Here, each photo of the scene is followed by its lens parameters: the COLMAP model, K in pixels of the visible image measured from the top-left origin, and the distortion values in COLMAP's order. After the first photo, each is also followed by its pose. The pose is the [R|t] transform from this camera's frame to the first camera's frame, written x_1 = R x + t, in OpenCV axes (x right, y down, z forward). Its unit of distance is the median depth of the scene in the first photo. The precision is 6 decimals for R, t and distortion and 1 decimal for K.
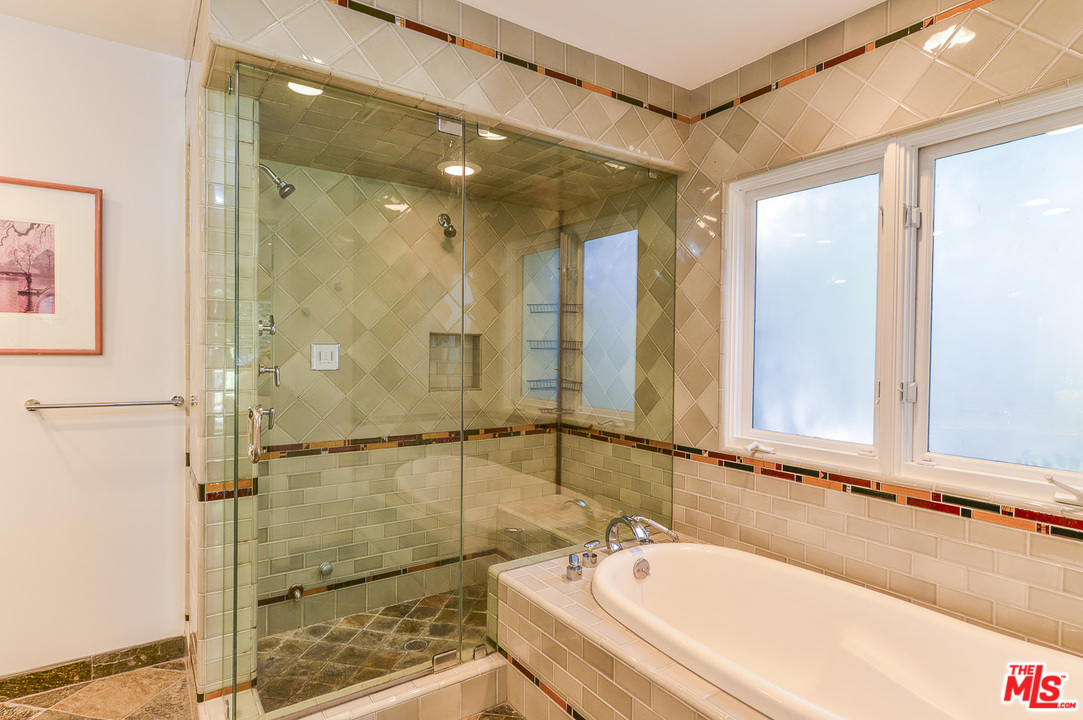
lens RADIAL K [[580.4, 0, 541.7], [0, 580.4, 353.1], [0, 0, 1]] dist [0.001798, -0.002558]
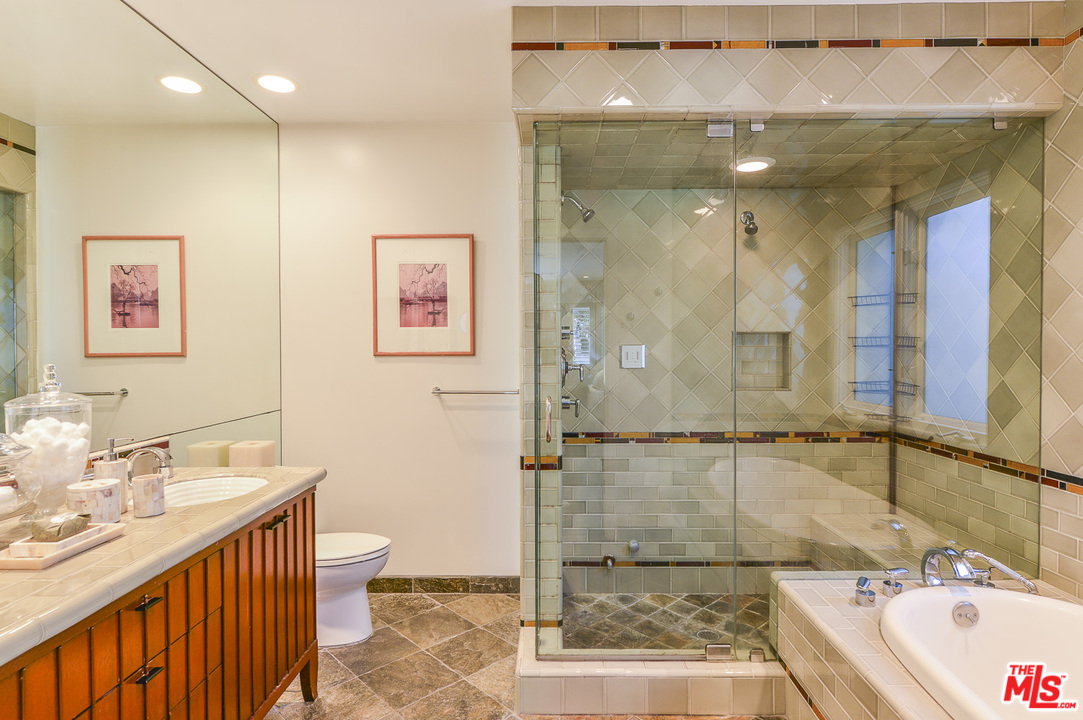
lens RADIAL K [[580.4, 0, 541.7], [0, 580.4, 353.1], [0, 0, 1]] dist [0.001798, -0.002558]
pose [[0.811603, -0.007469, -0.584162, 0.145548], [0.008108, 0.999966, -0.001521, 0.000387], [0.584153, -0.003502, 0.811636, -0.009044]]
